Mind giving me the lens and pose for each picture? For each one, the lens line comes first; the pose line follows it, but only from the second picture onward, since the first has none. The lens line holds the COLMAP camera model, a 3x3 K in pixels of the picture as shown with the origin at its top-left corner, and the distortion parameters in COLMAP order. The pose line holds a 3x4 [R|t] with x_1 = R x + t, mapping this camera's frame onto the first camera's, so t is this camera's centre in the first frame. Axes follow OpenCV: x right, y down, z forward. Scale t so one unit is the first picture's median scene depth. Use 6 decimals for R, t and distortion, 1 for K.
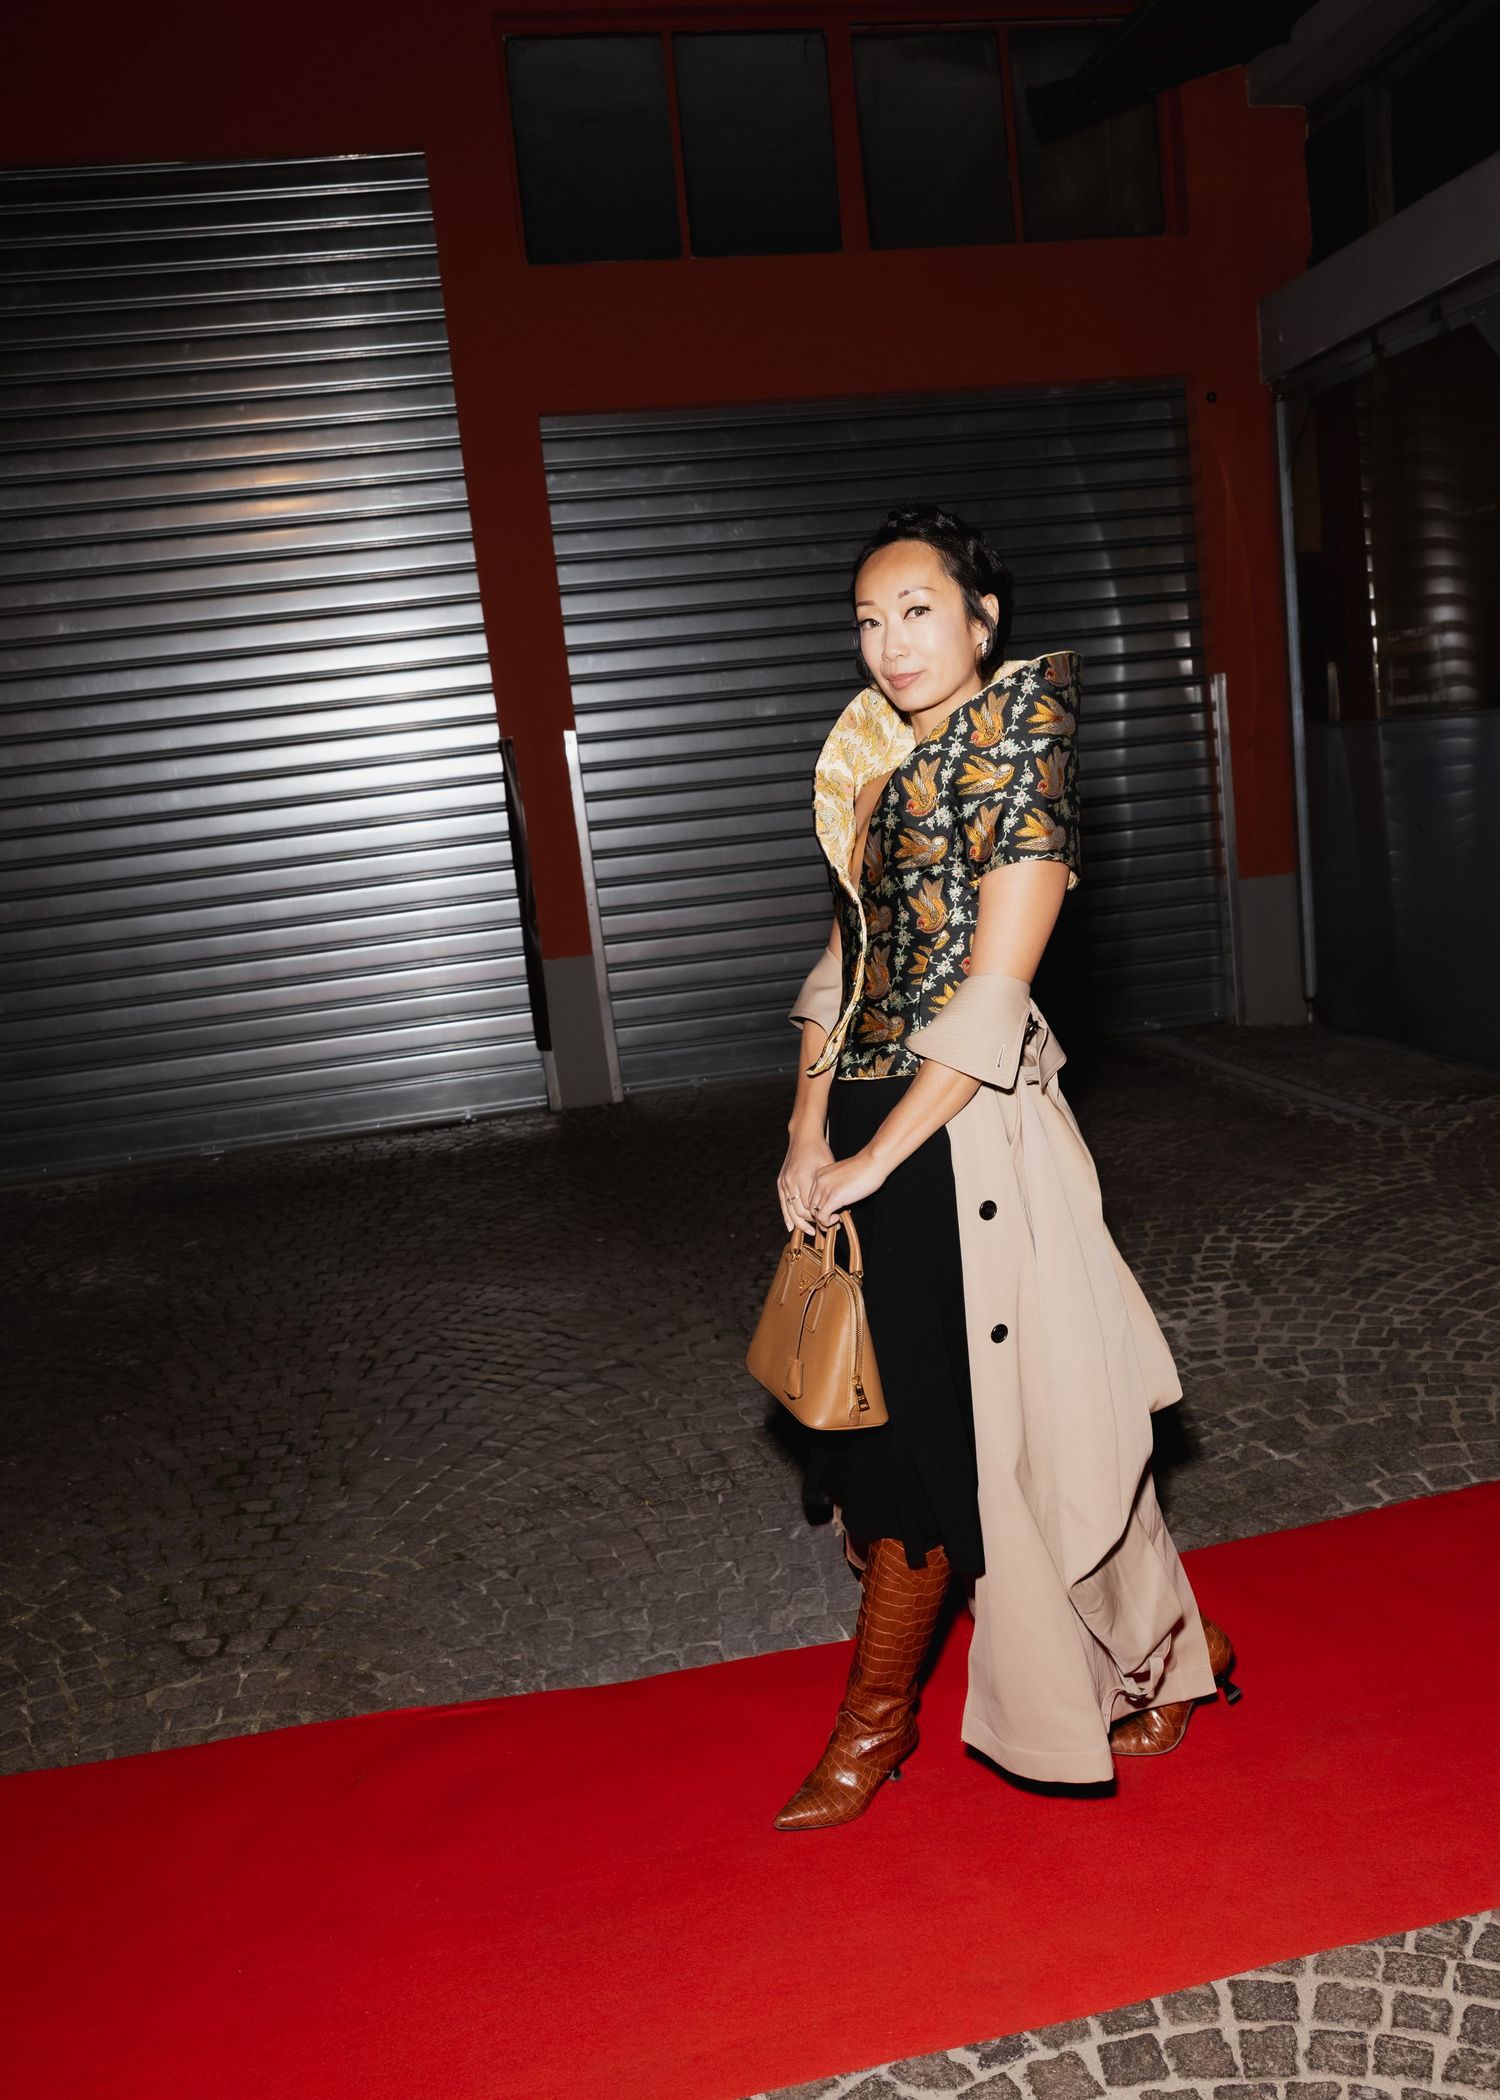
lens RADIAL K [[1801.2, 0, 748.2], [0, 1801.2, 1077.8], [0, 0, 1]] dist [0.008533, -0.001806]
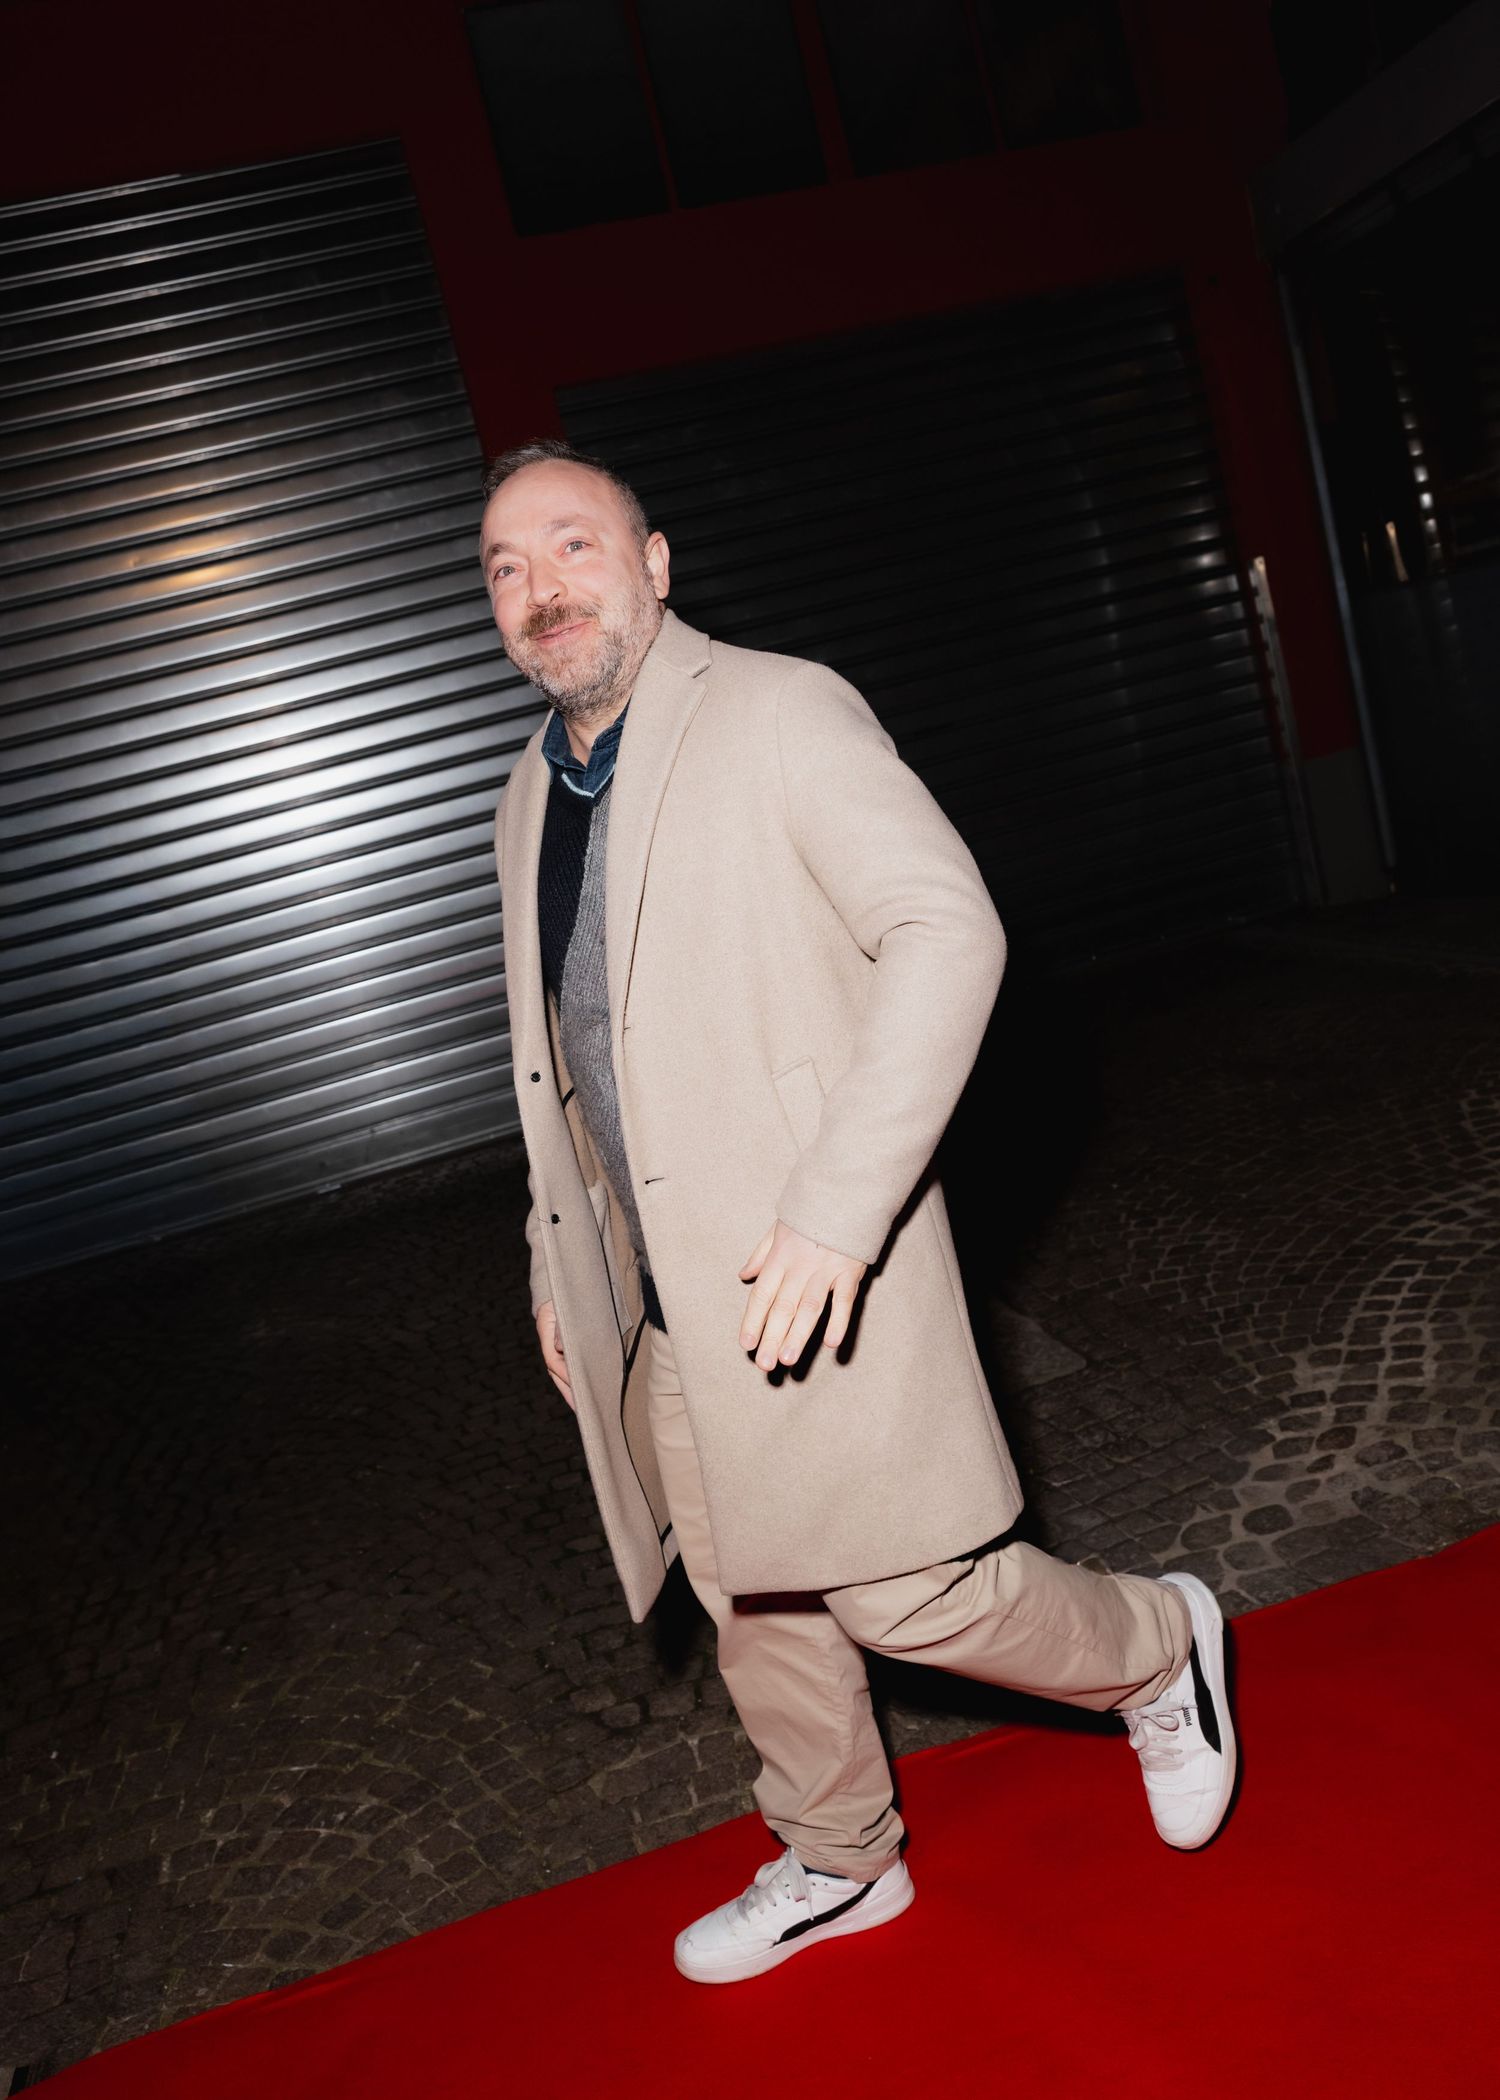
lens RADIAL K [[1713.4, 0, 750.0], [0, 1713.4, 1050.0], [0, 0, 1]] dist [0.008523, 0.007846]
pose [[0.988079, -0.151378, 0.028018, -0.136313], [0.151504, 0.988454, -0.002422, 0.006344], [-0.027328, 0.006638, 0.999604, 0.107079]]
